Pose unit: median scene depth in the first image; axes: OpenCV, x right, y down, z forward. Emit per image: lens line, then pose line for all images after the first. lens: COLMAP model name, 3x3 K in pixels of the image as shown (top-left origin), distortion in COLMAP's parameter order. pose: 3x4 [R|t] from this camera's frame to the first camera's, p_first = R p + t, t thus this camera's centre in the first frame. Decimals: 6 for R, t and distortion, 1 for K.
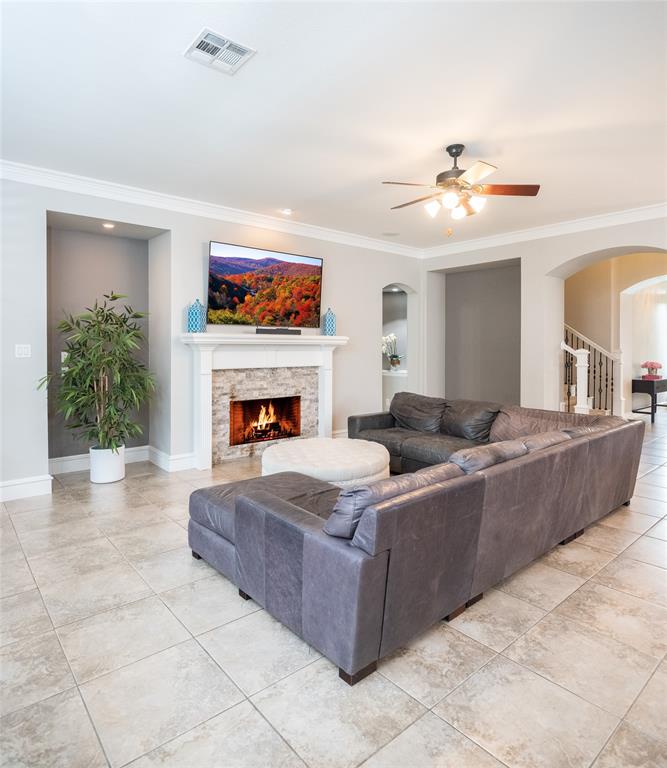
lens RADIAL K [[441.5, 0, 321.3], [0, 441.5, 351.1], [0, 0, 1]] dist [-0.000417, -0.002159]
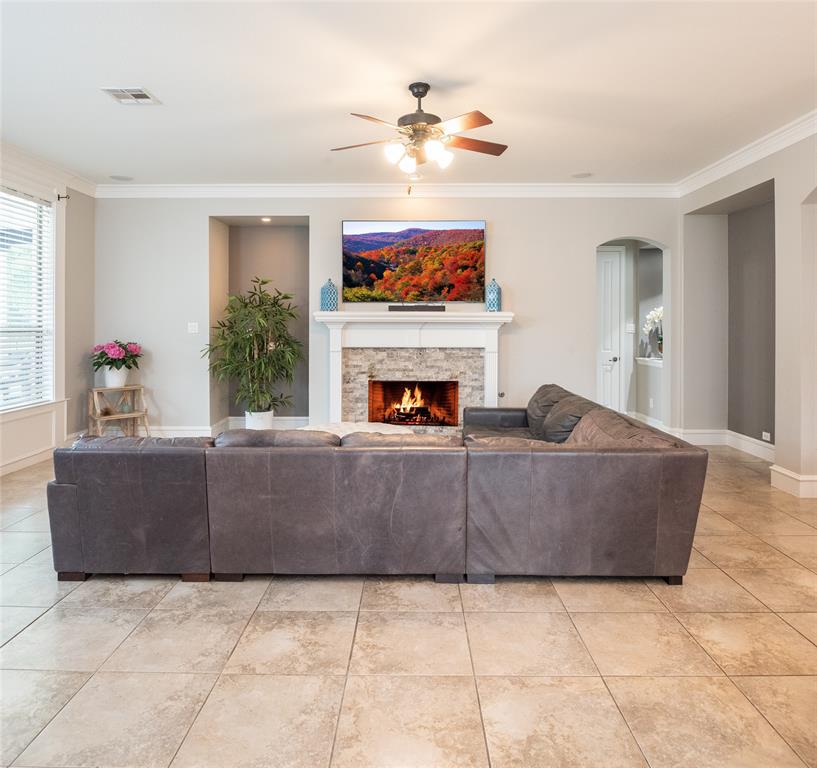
lens RADIAL K [[531.8, 0, 408.2], [0, 531.8, 326.9], [0, 0, 1]] dist [-0.020673, 0.004726]
pose [[0.775955, 0.002795, -0.630782, 0.591117], [-0.007043, 0.999966, -0.004233, -0.000344], [0.630749, 0.007727, 0.775949, 0.136783]]
